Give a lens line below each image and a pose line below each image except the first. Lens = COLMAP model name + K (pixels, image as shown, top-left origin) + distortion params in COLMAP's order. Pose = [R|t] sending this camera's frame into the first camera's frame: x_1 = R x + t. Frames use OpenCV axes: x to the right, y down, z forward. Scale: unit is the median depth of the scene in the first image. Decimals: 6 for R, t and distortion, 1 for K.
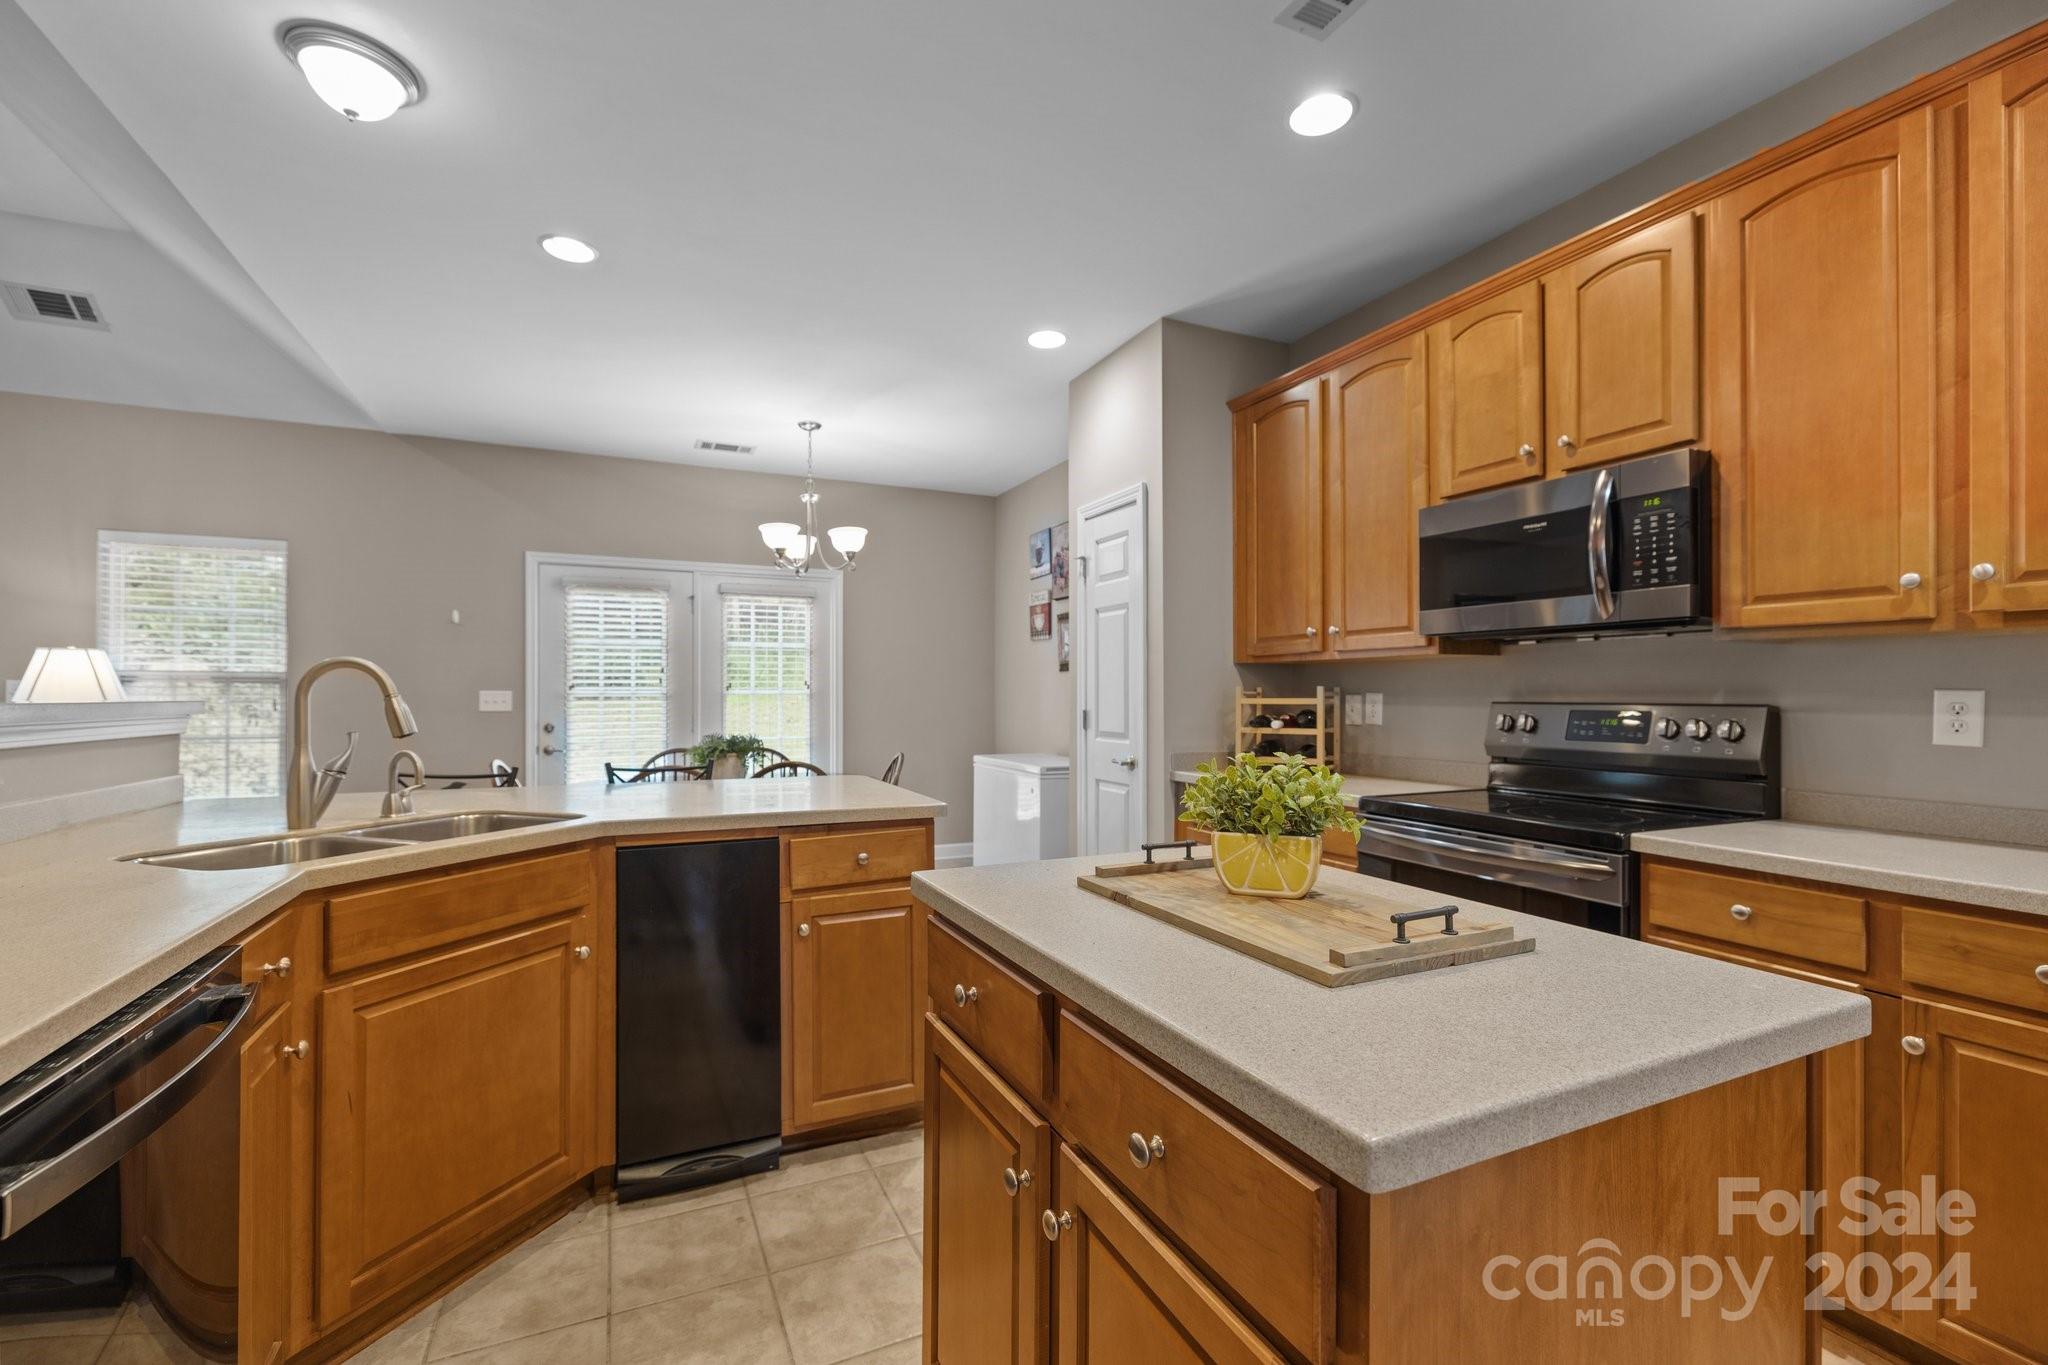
lens RADIAL K [[869.9, 0, 1013.5], [0, 869.9, 692.4], [0, 0, 1]] dist [-0.003131, -0.000712]
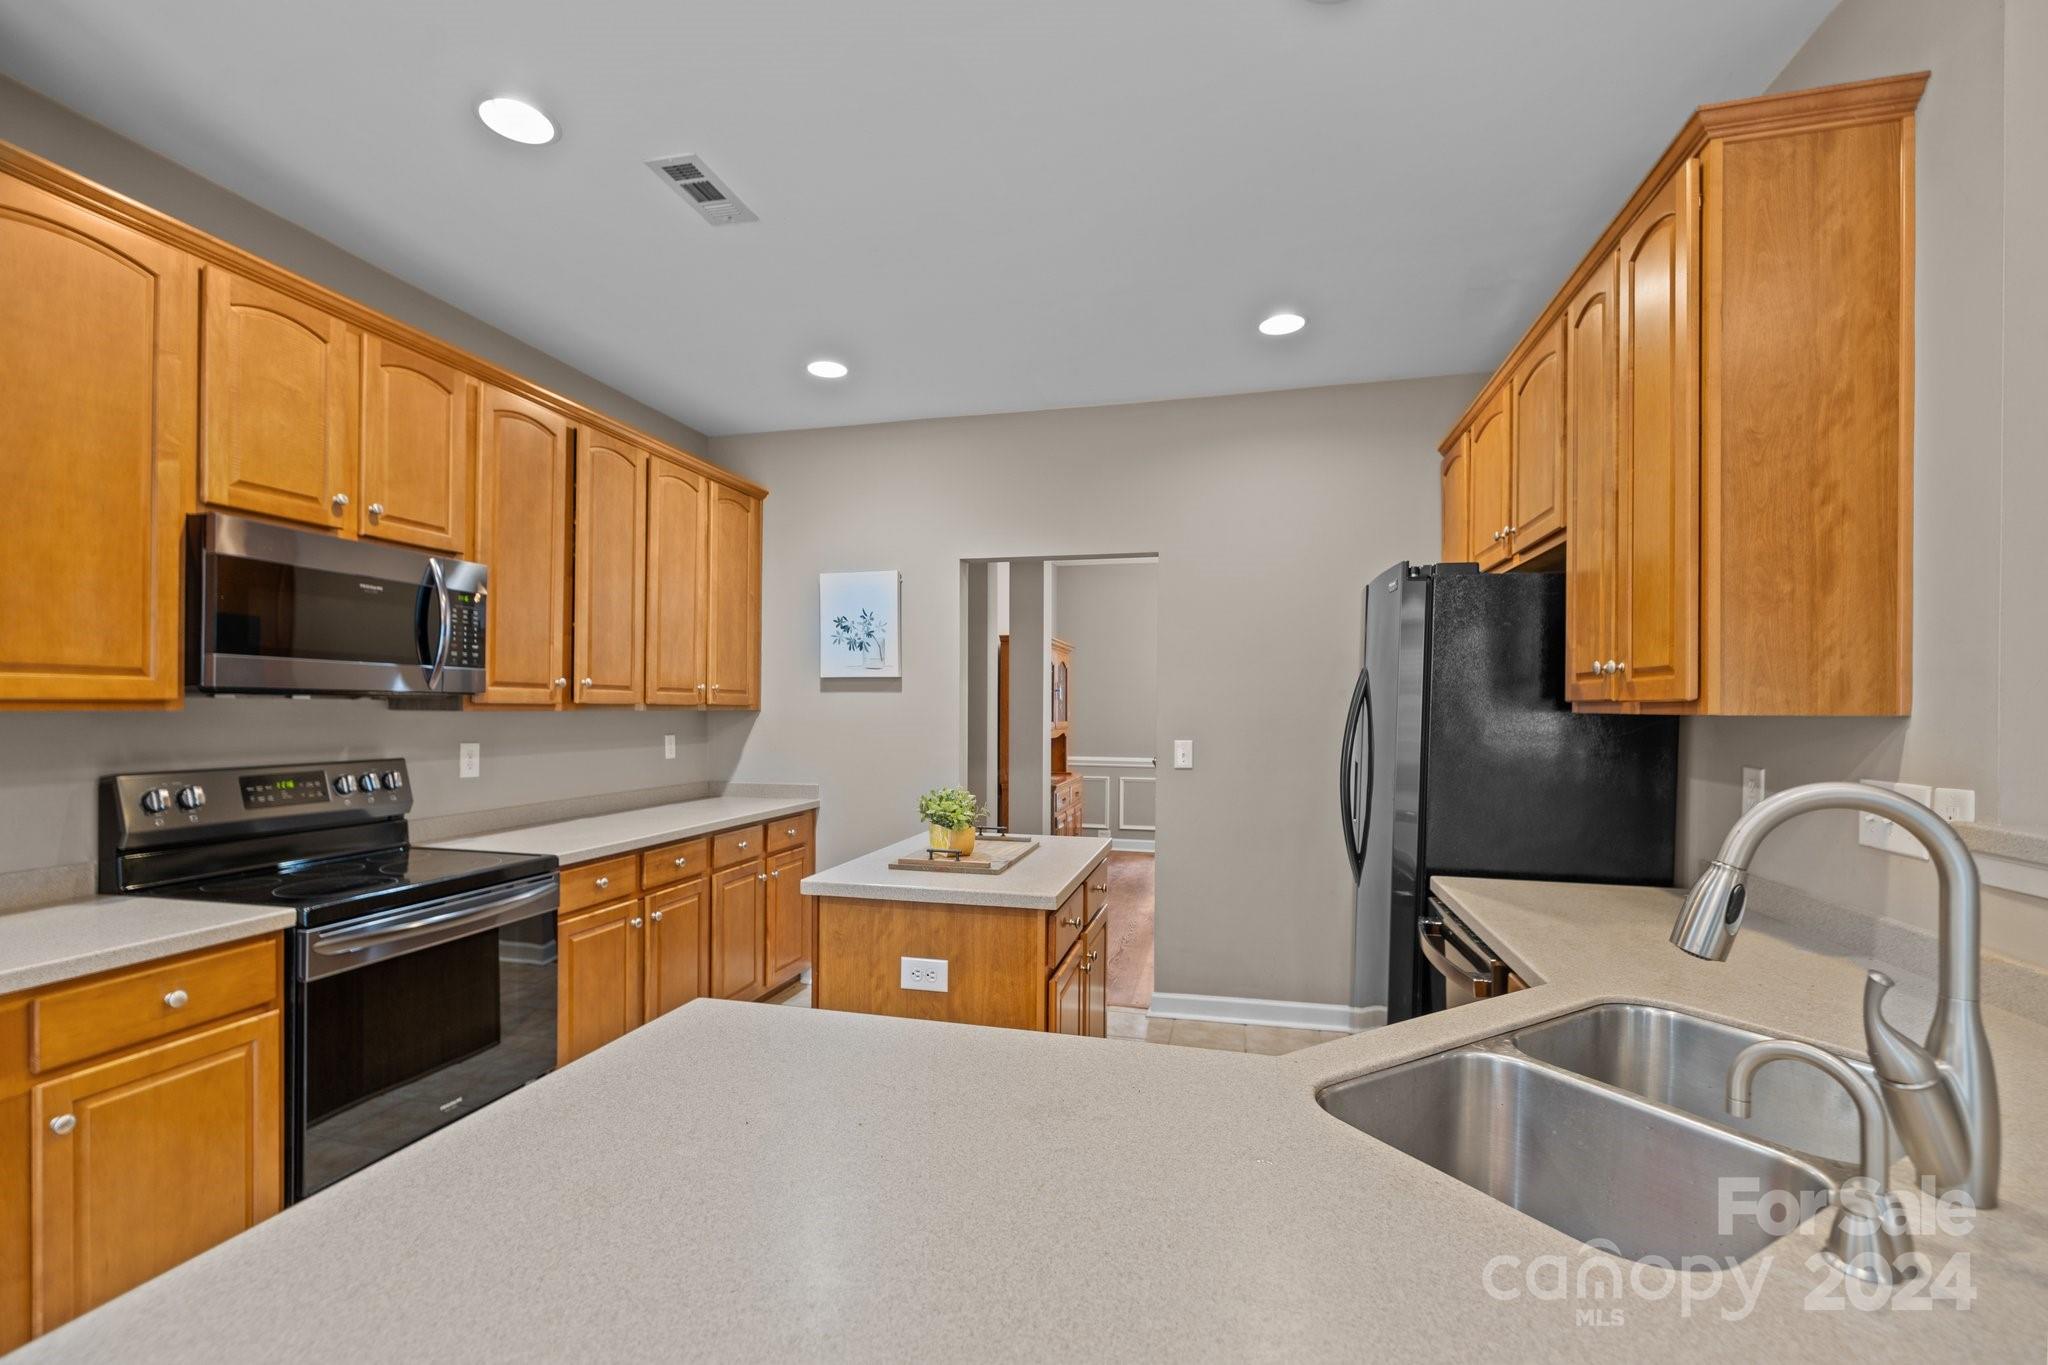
lens RADIAL K [[879.3, 0, 1013.1], [0, 879.3, 708.4], [0, 0, 1]] dist [0.000110, -0.000190]
pose [[-0.772573, -0.007494, 0.634882, -0.421803], [-0.009836, 0.999952, -0.000166, -0.044150], [-0.634850, -0.006373, -0.772609, 0.931805]]
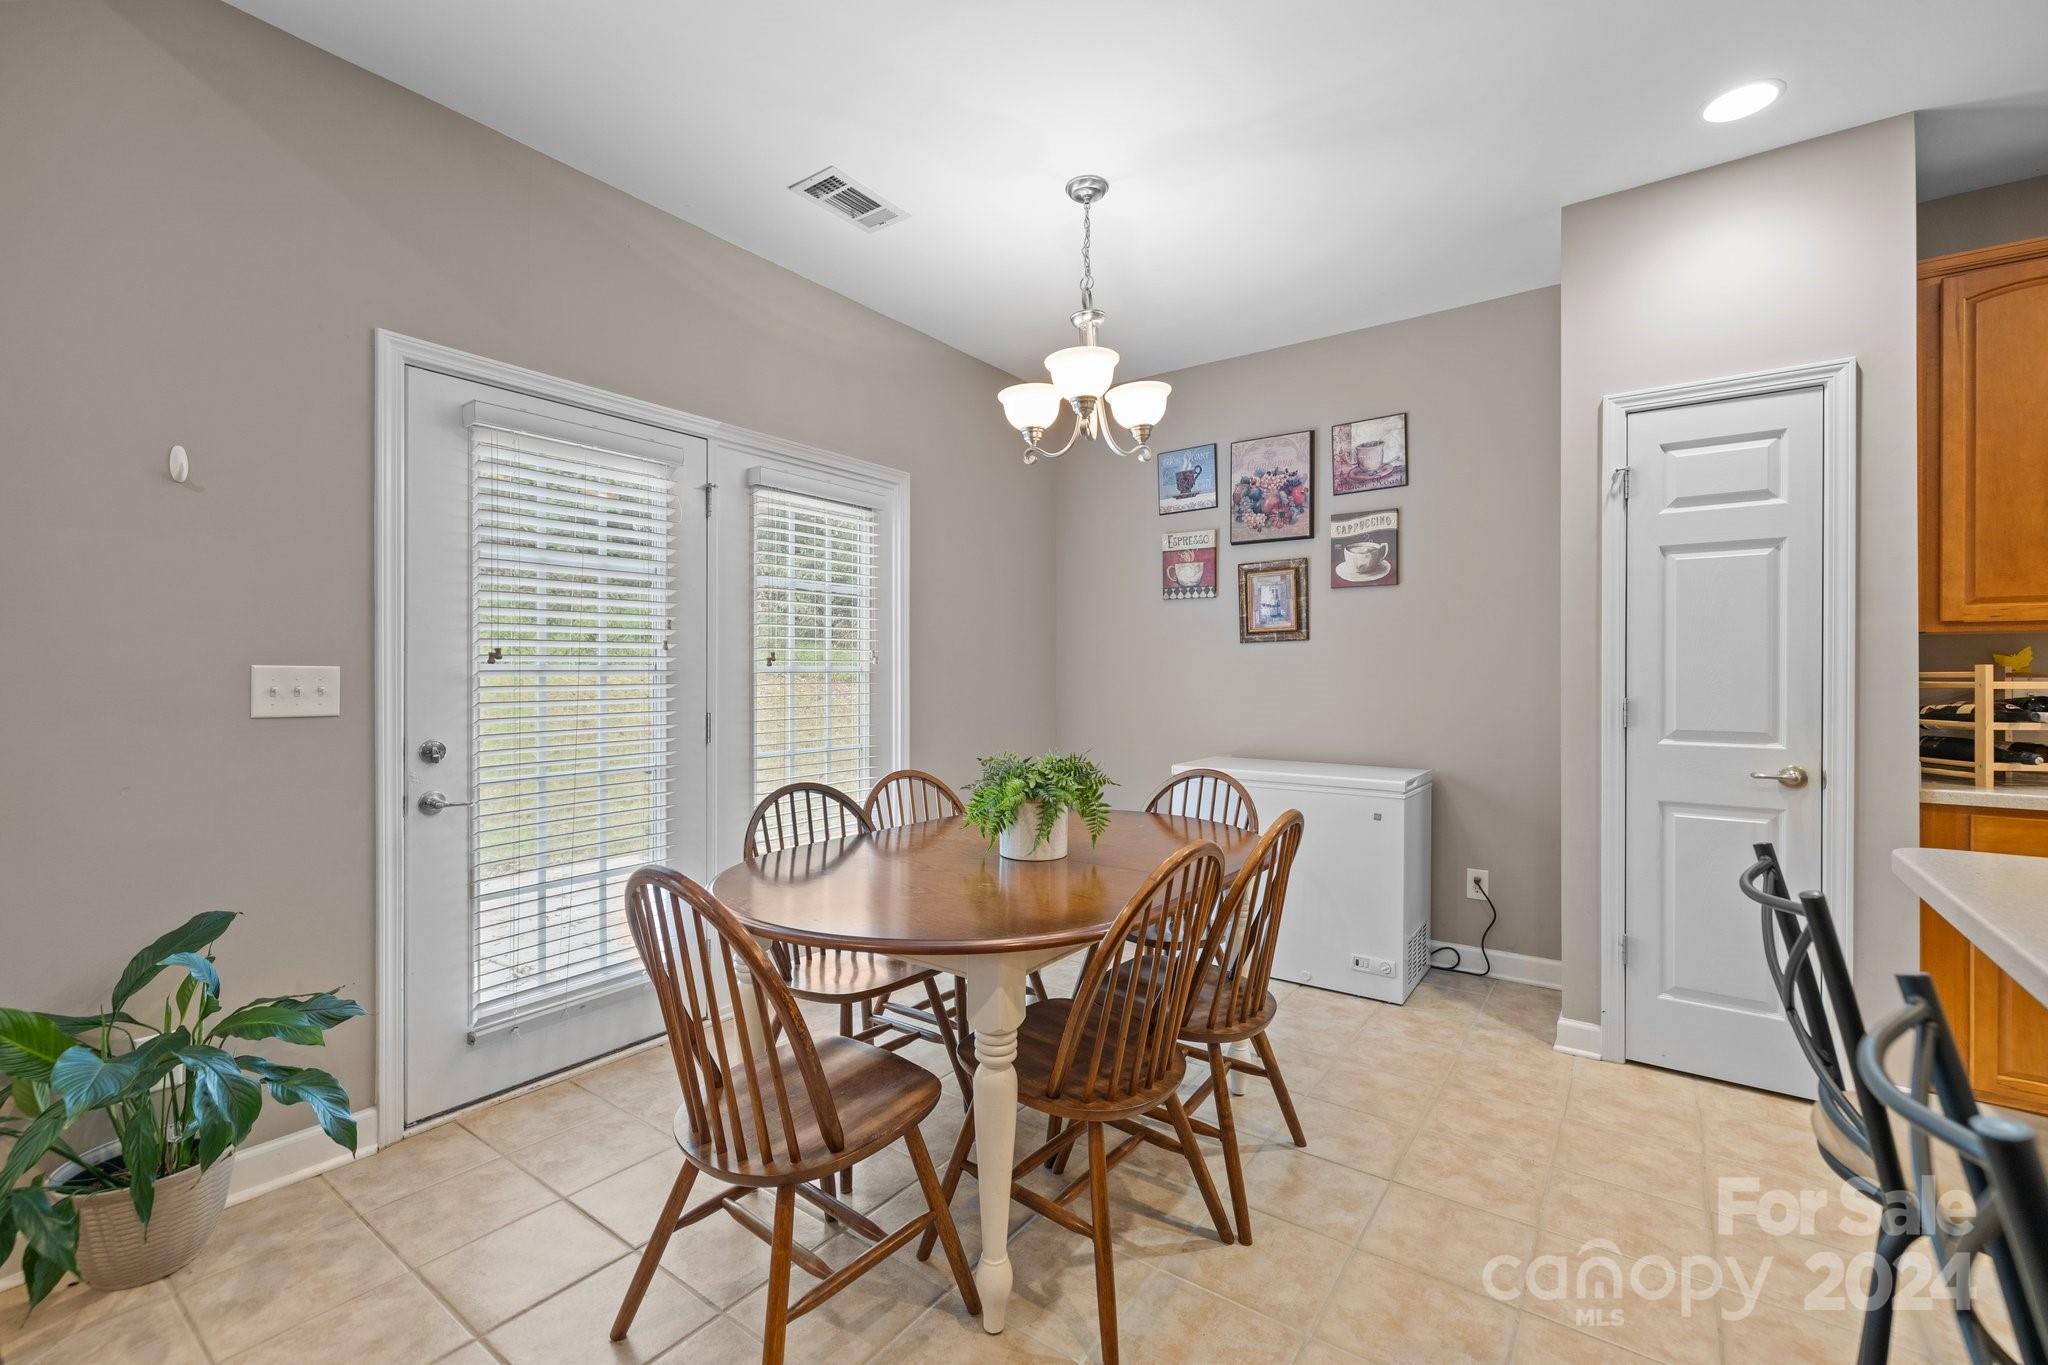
lens RADIAL K [[871.8, 0, 1024.0], [0, 871.8, 682.5], [0, 0, 1]] dist [-0.000696, -0.000257]
pose [[0.873982, -0.003688, 0.485944, -0.792377], [-0.002667, 0.999920, 0.012386, 0.000857], [-0.485950, -0.012121, 0.873902, 0.782269]]
